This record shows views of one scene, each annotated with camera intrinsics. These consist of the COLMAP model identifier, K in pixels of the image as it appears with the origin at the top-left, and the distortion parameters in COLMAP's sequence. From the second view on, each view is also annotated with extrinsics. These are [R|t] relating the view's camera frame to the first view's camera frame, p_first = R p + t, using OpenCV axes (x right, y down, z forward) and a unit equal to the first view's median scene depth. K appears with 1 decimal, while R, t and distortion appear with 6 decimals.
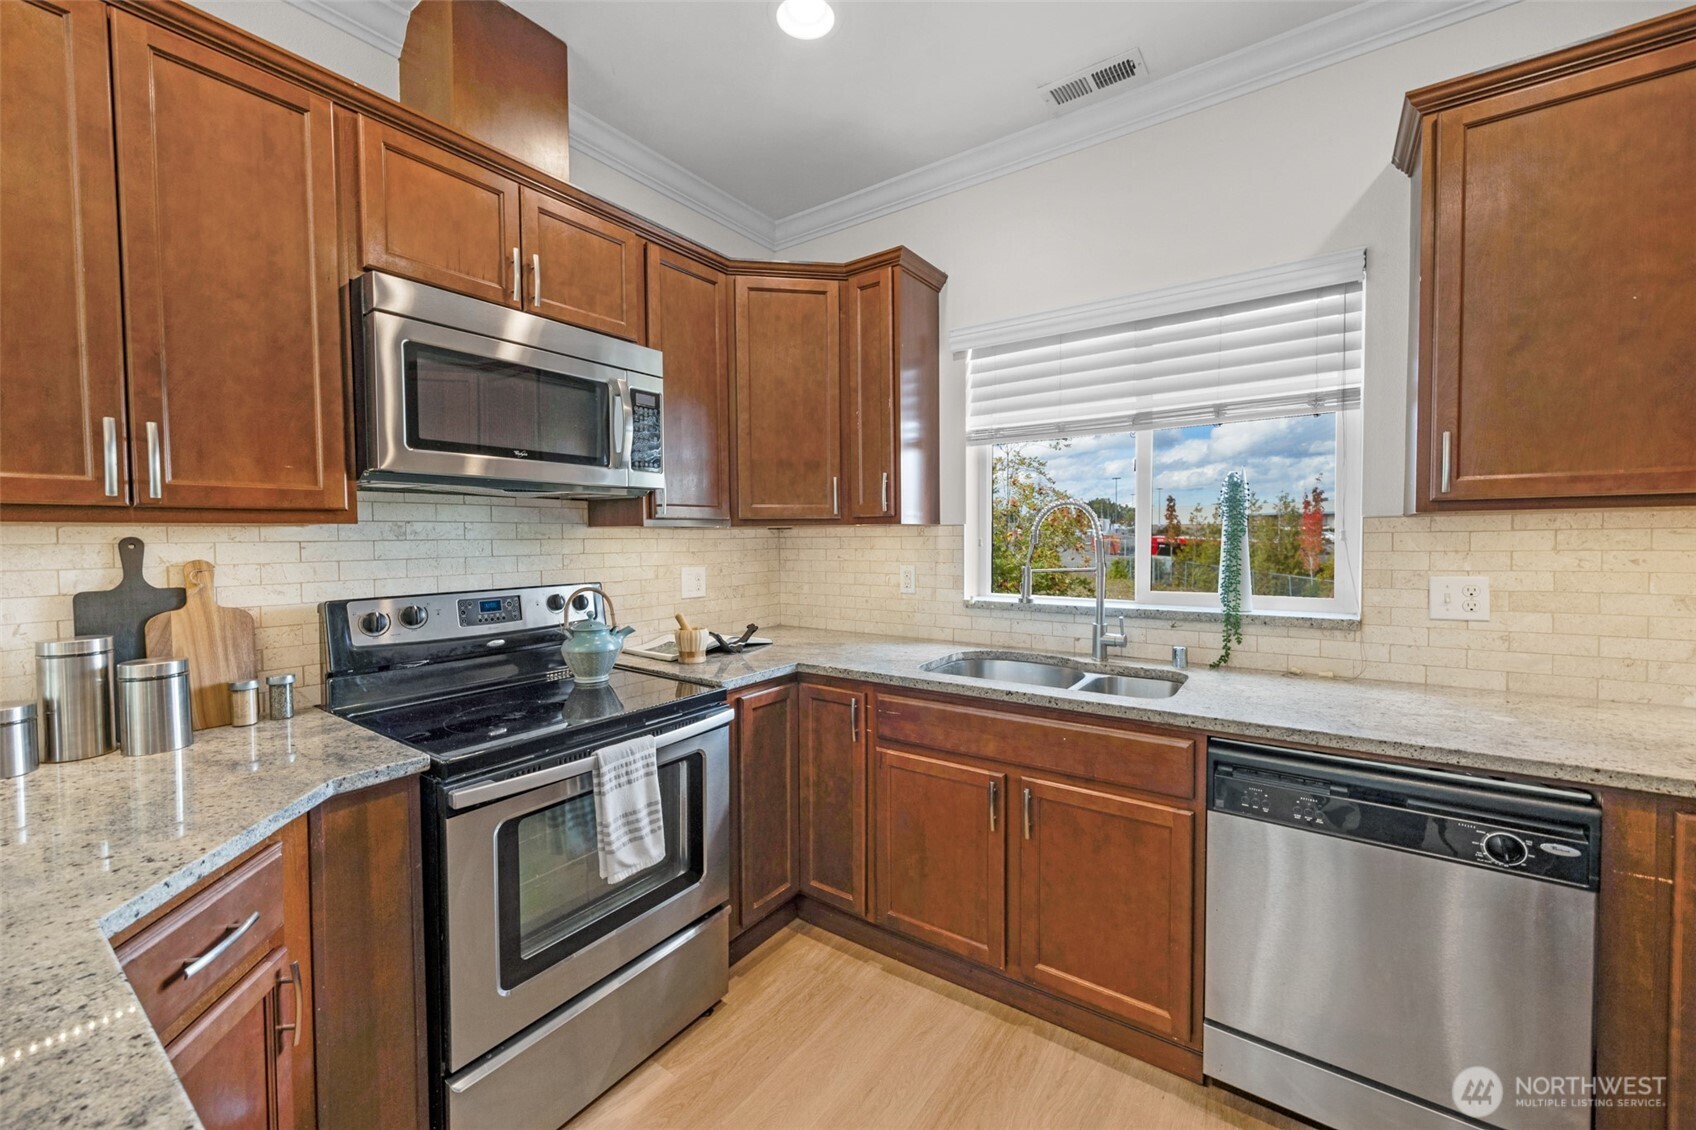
lens RADIAL K [[666.3, 0, 846.0], [0, 666.3, 564.8], [0, 0, 1]] dist [0.001345, 0.000017]
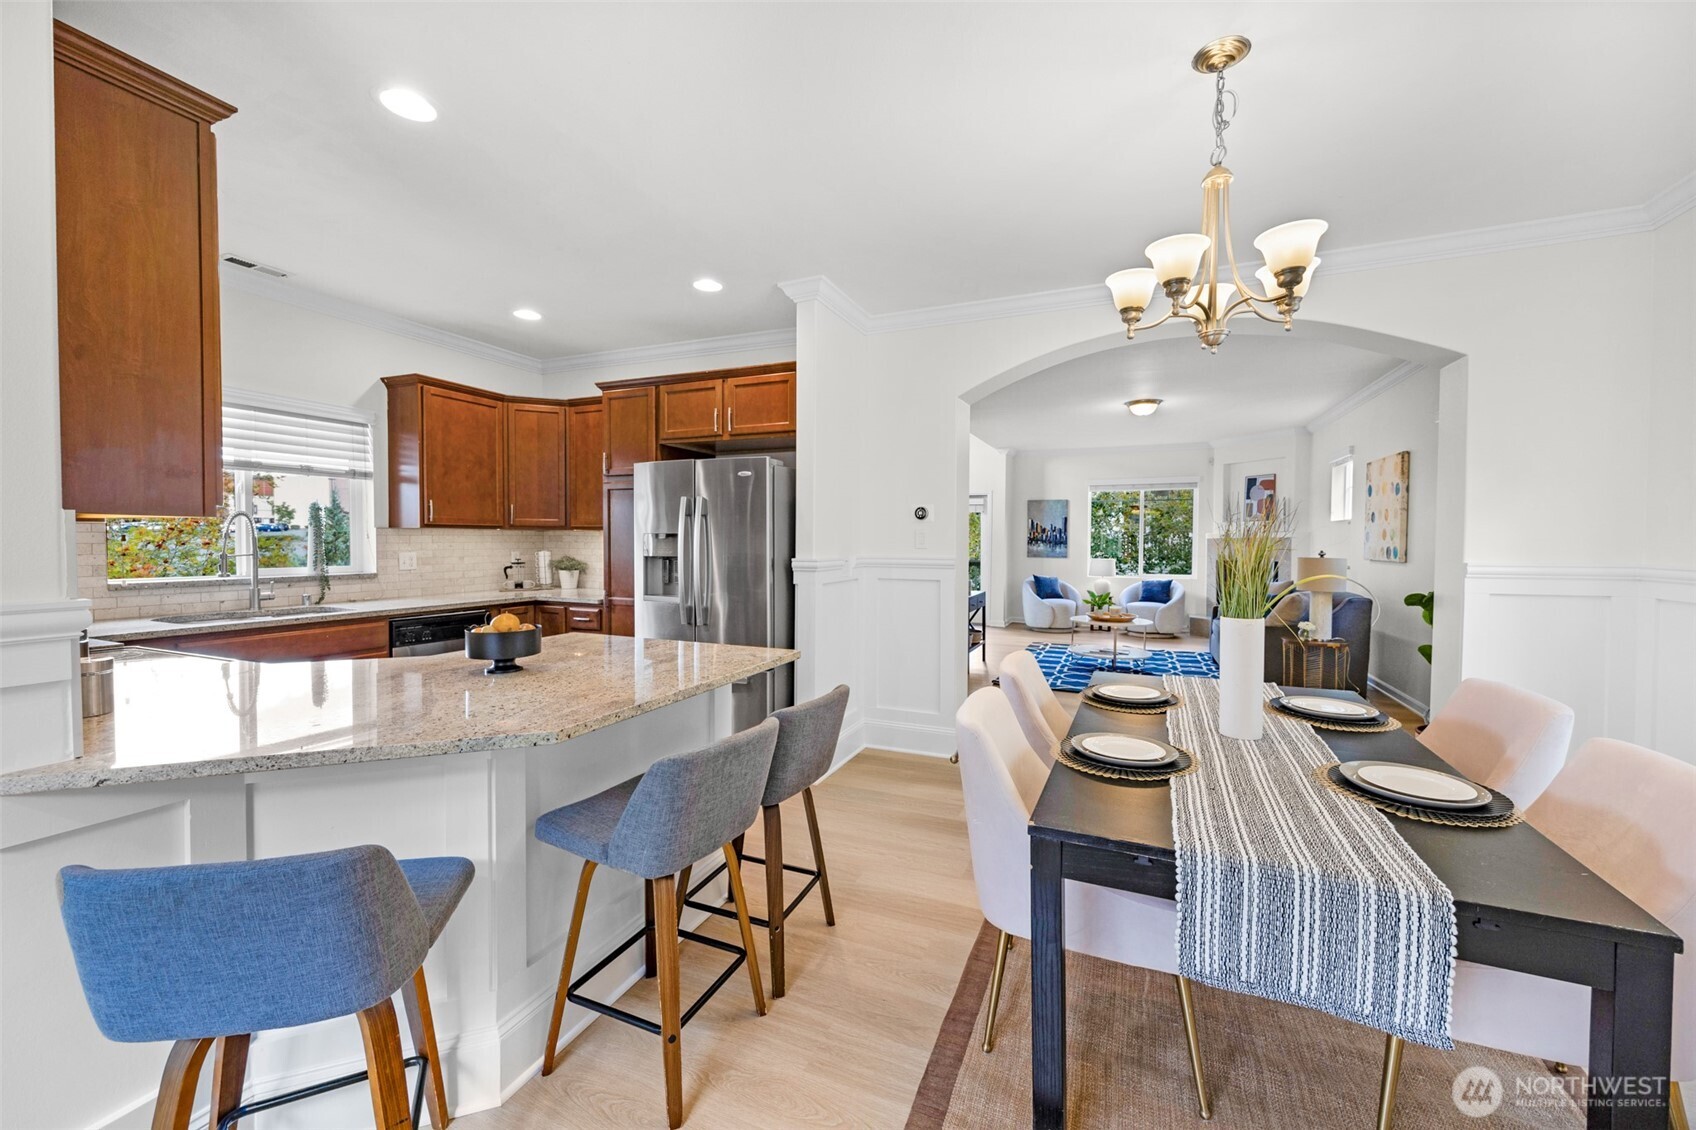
lens RADIAL K [[666.3, 0, 852.0], [0, 666.3, 557.7], [0, 0, 1]] dist [0.001345, 0.000017]
pose [[-0.204769, -0.021436, 0.978575, -1.787407], [0.034658, 0.998974, 0.029135, 0.019916], [-0.978196, 0.039881, -0.203816, -0.126794]]
